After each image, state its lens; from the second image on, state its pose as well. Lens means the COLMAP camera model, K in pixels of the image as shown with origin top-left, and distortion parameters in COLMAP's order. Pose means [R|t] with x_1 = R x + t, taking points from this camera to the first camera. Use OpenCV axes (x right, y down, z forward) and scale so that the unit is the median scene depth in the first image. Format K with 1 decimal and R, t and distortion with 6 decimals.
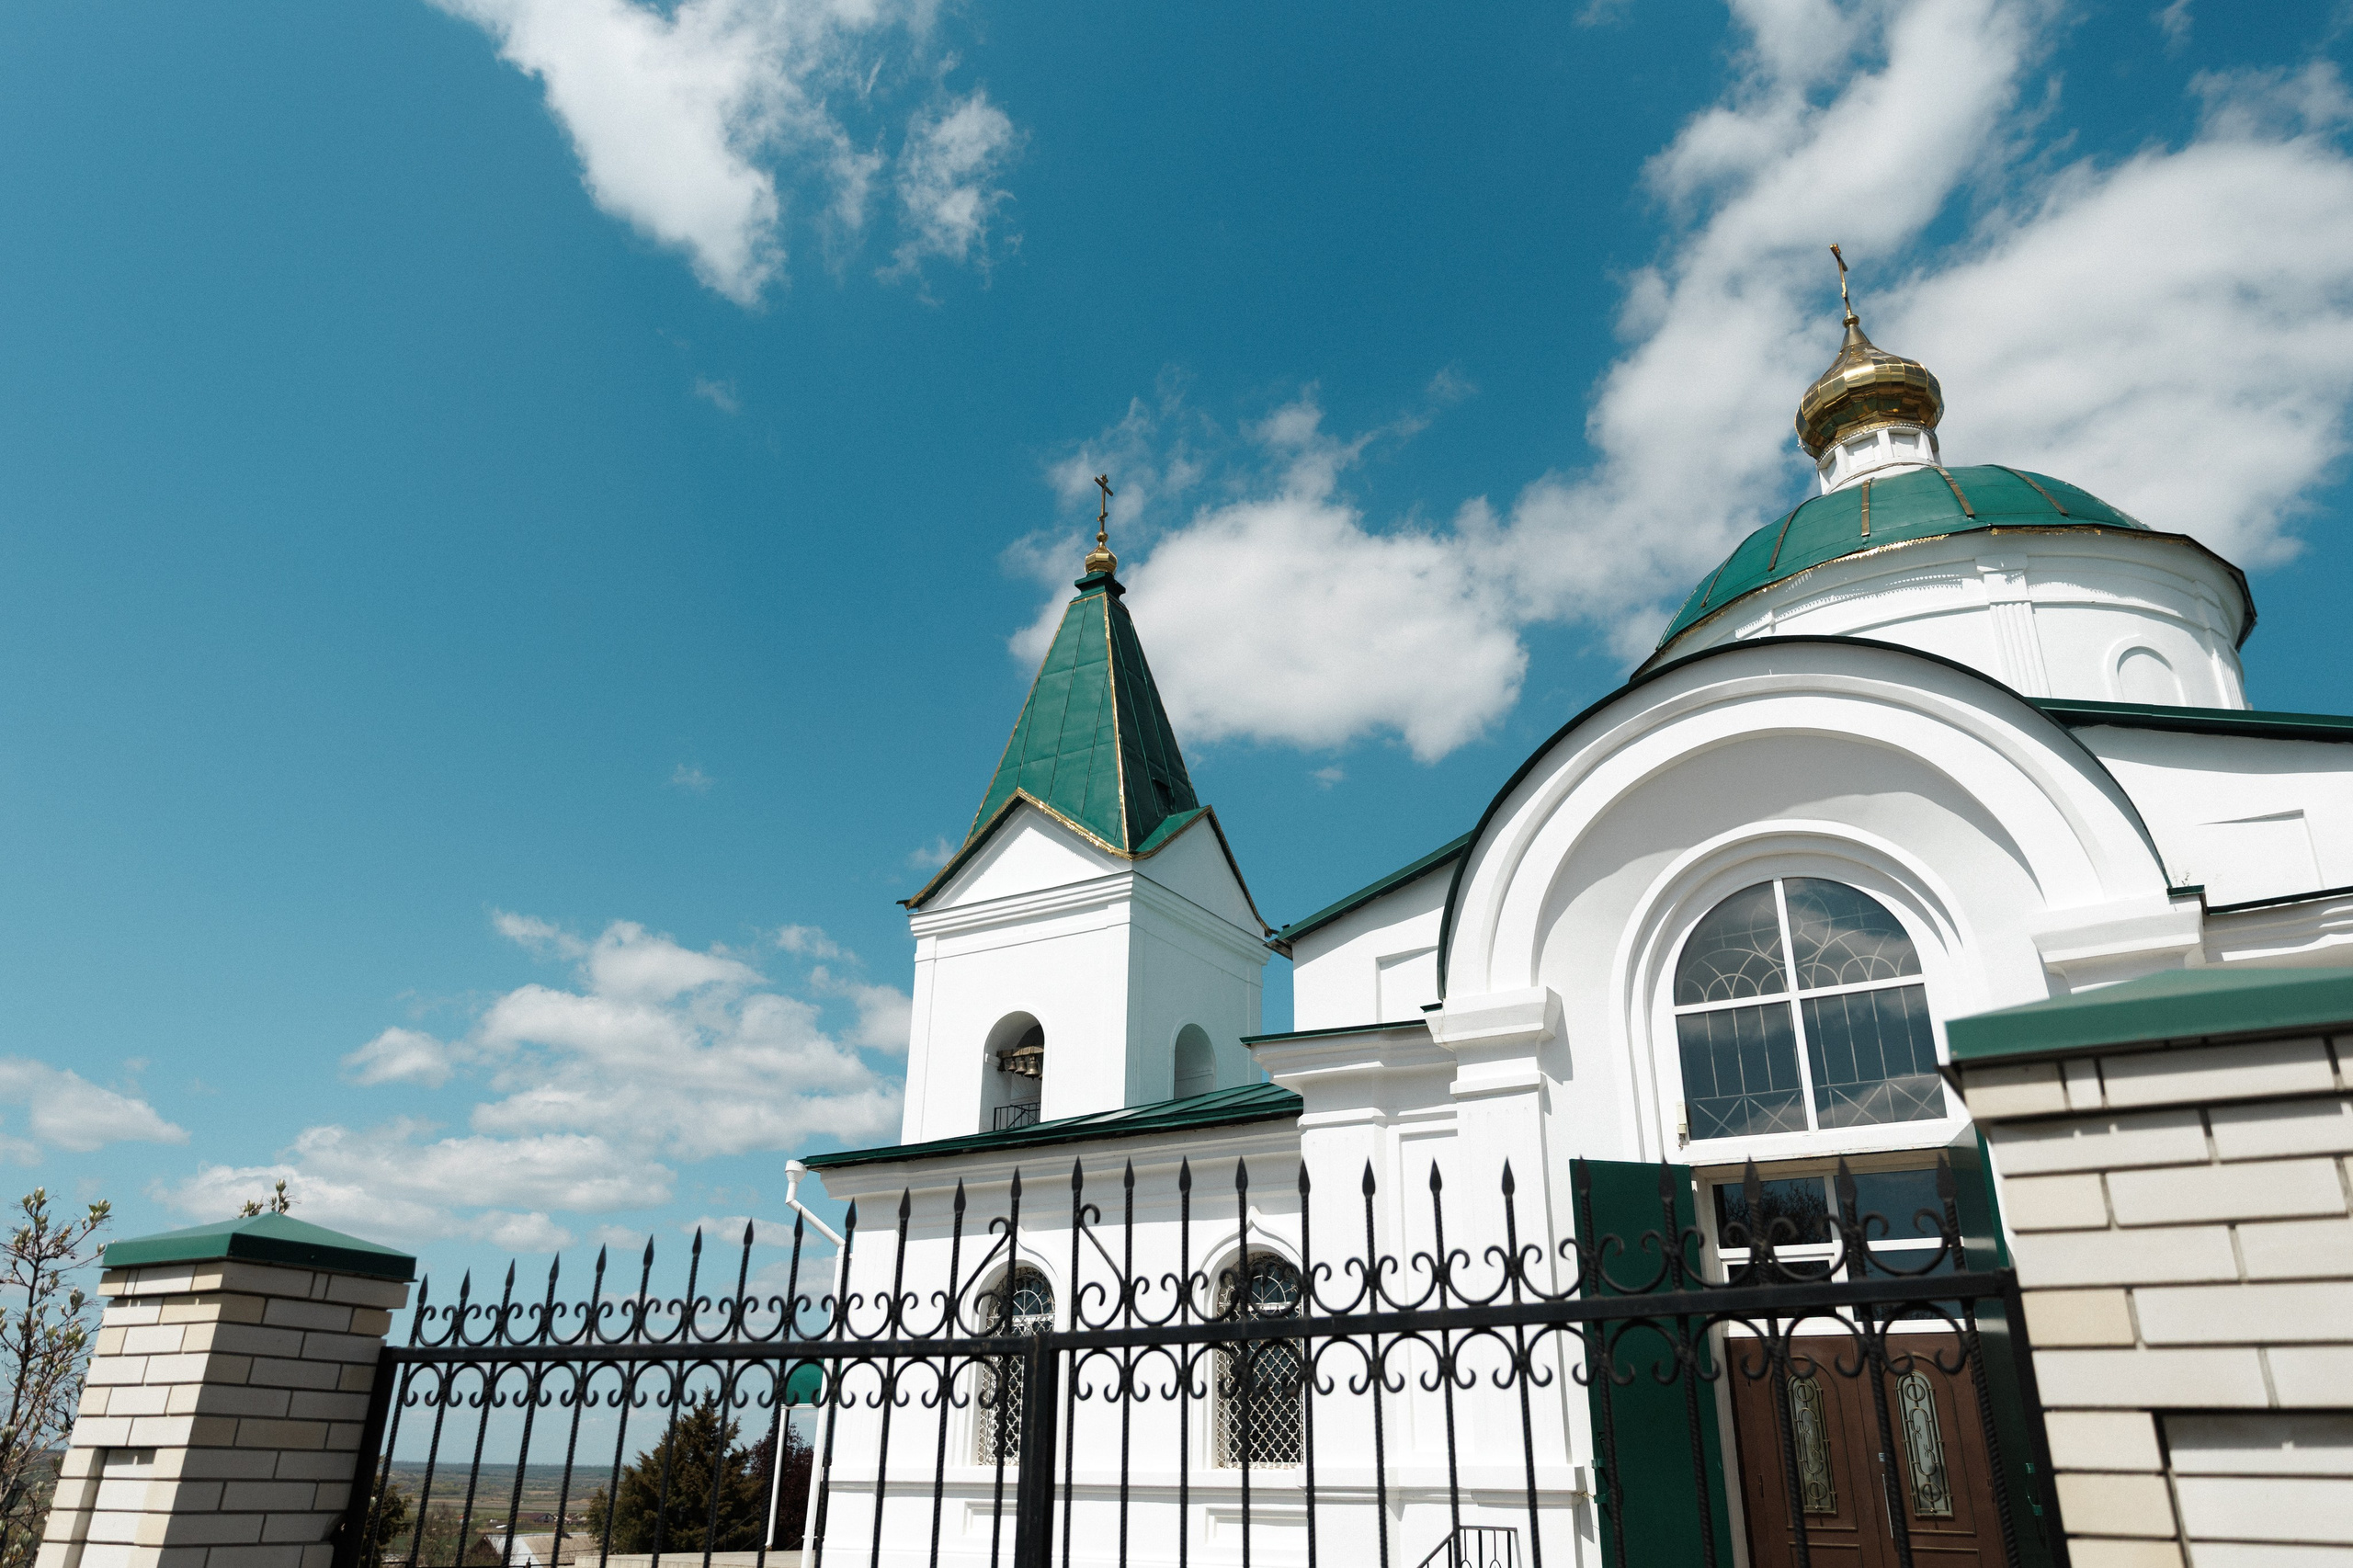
lens RADIAL K [[1657.7, 0, 1132.4], [0, 1657.7, 772.8], [0, 0, 1]] dist [0.015778, -0.019997]
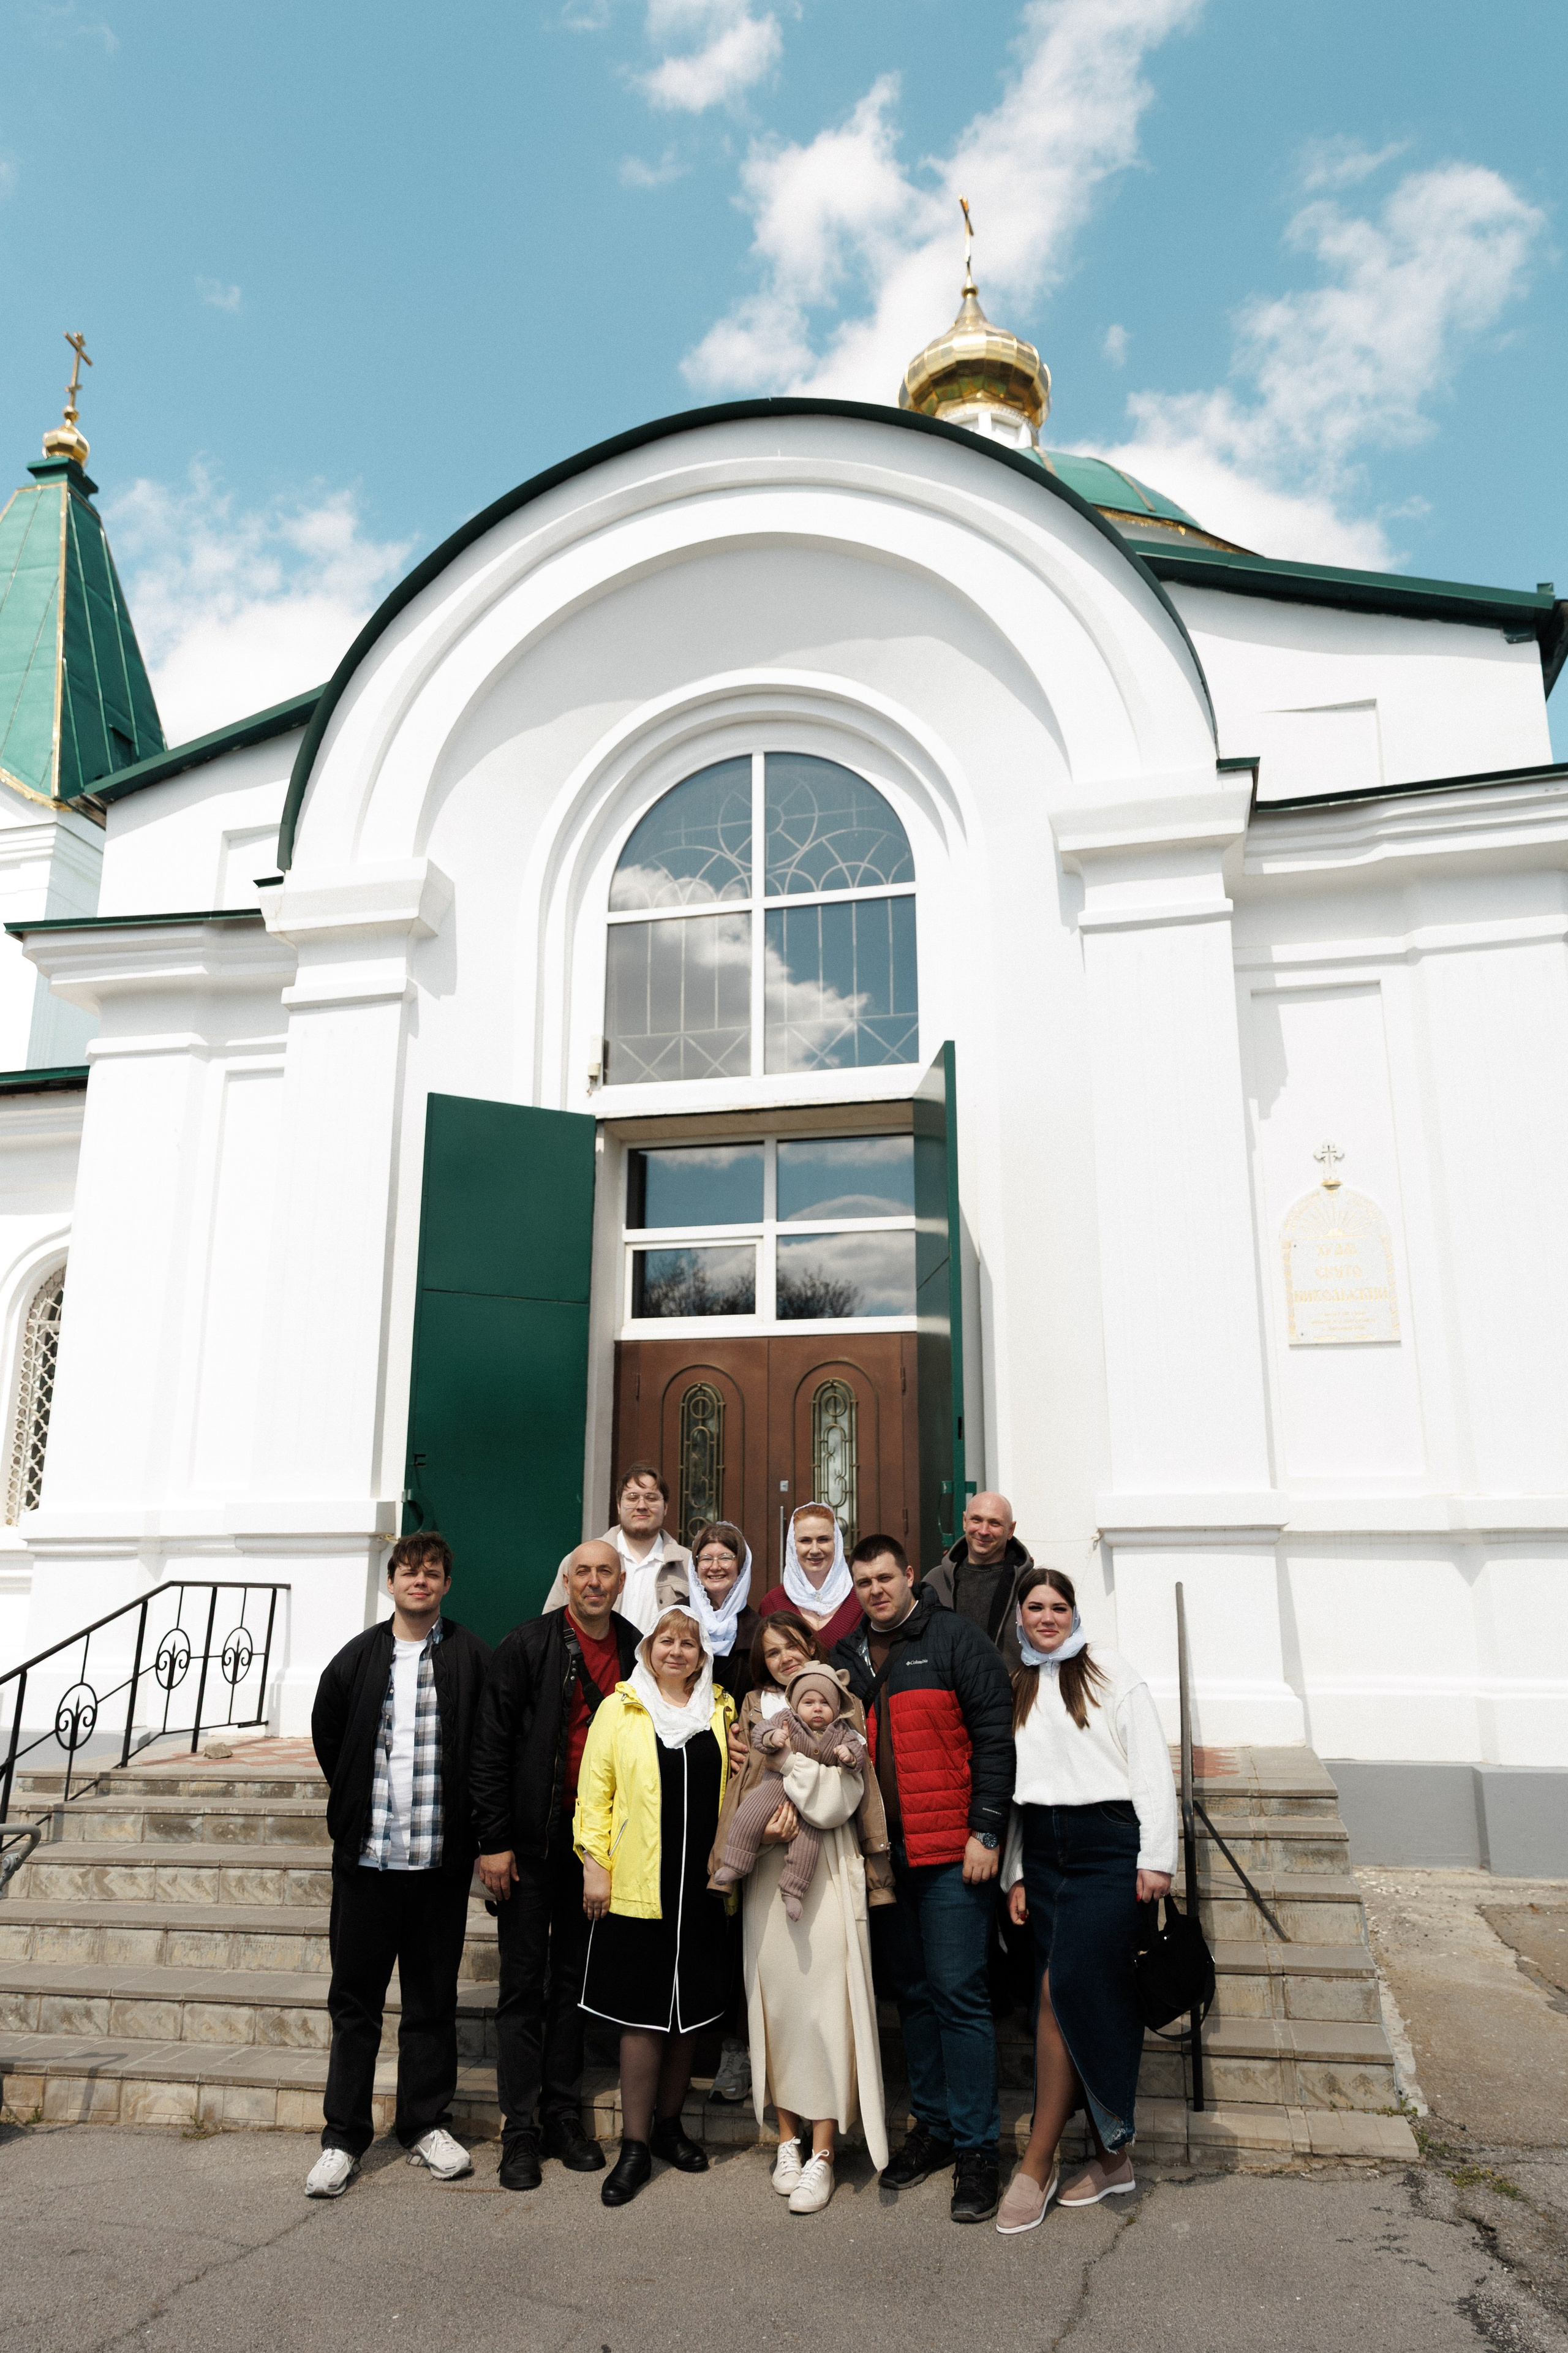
lens RADIAL K [[1583.7, 0, 796.0], [0, 1583.7, 1156.7], [0, 0, 1]] dist [0.019402, 0.011145]
pose [[0.942842, 0.061062, 0.327599, 0.181468], [-0.111020, 0.984465, 0.136023, 0.142706], [-0.314204, -0.164619, 0.934974, 0.297448]]
